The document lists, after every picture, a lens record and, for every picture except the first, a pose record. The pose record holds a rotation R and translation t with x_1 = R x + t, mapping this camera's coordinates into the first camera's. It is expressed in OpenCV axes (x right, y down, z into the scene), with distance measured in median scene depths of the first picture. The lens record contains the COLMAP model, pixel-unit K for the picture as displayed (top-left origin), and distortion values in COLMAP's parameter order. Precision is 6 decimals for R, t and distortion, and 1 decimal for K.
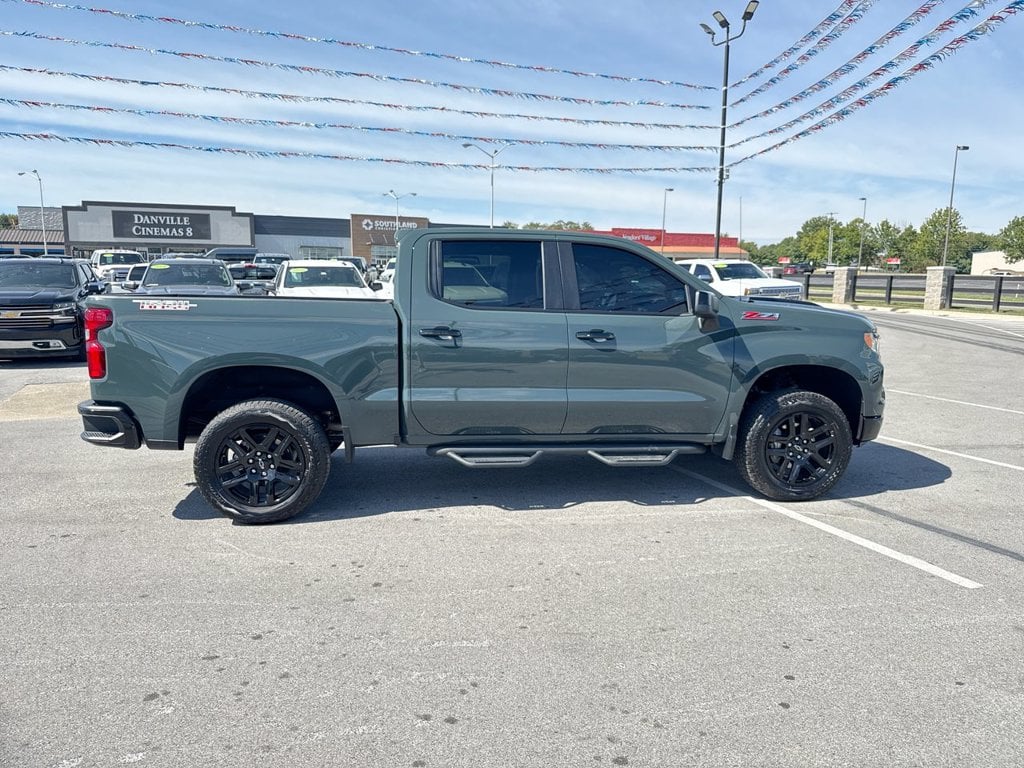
lens RADIAL K [[715.9, 0, 506.3], [0, 715.9, 379.8], [0, 0, 1]] dist [0.072206, -0.111976]
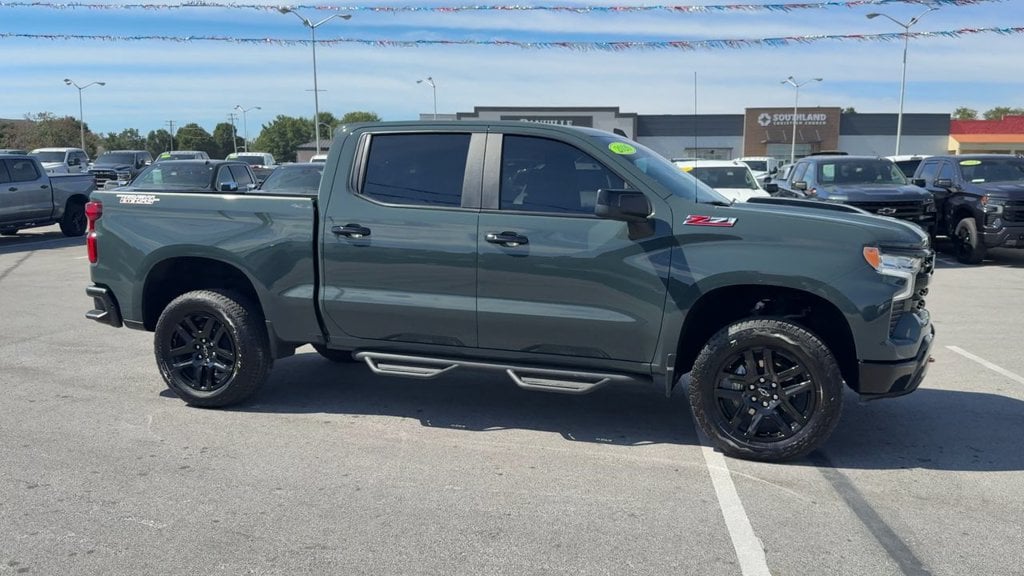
lens RADIAL K [[839.7, 0, 558.7], [0, 839.7, 307.8], [0, 0, 1]] dist [0.104672, -0.218855]
pose [[0.902994, 0.061885, -0.425172, 0.597232], [-0.059682, 0.998046, 0.018513, 0.000081], [0.425487, 0.008658, 0.904923, 0.085881]]
